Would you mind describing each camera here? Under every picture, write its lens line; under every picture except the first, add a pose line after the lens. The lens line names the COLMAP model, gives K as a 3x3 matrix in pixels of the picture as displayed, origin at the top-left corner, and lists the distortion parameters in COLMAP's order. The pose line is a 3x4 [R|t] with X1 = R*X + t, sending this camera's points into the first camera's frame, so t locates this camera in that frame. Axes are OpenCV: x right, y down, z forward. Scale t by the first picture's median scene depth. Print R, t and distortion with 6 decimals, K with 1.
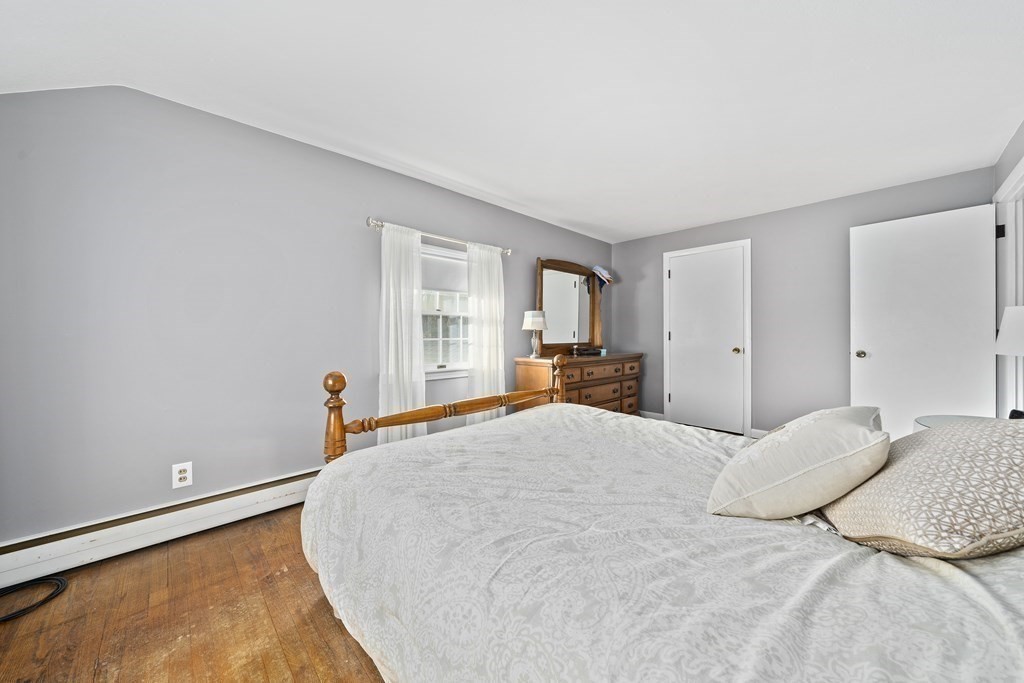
lens RADIAL K [[355.5, 0, 504.9], [0, 355.5, 339.9], [0, 0, 1]] dist [-0.002360, 0.000301]
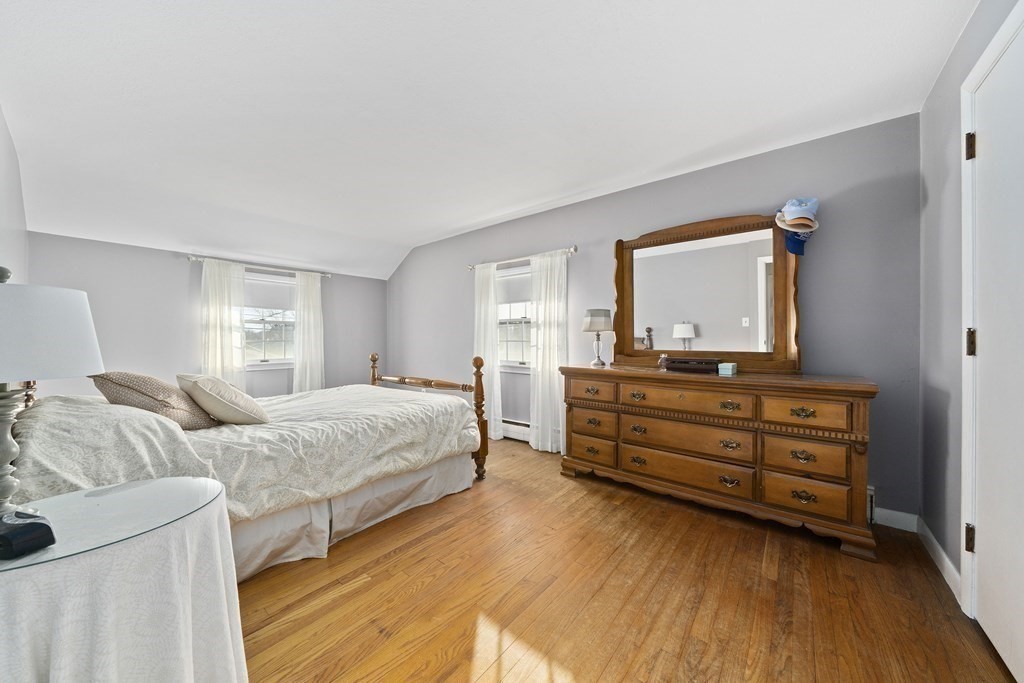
lens RADIAL K [[355.5, 0, 504.9], [0, 355.5, 339.9], [0, 0, 1]] dist [-0.002360, 0.000301]
pose [[0.129667, 0.015746, -0.991433, 0.905849], [-0.002569, 0.999876, 0.015544, -0.021847], [0.991554, 0.000532, 0.129691, 0.687002]]
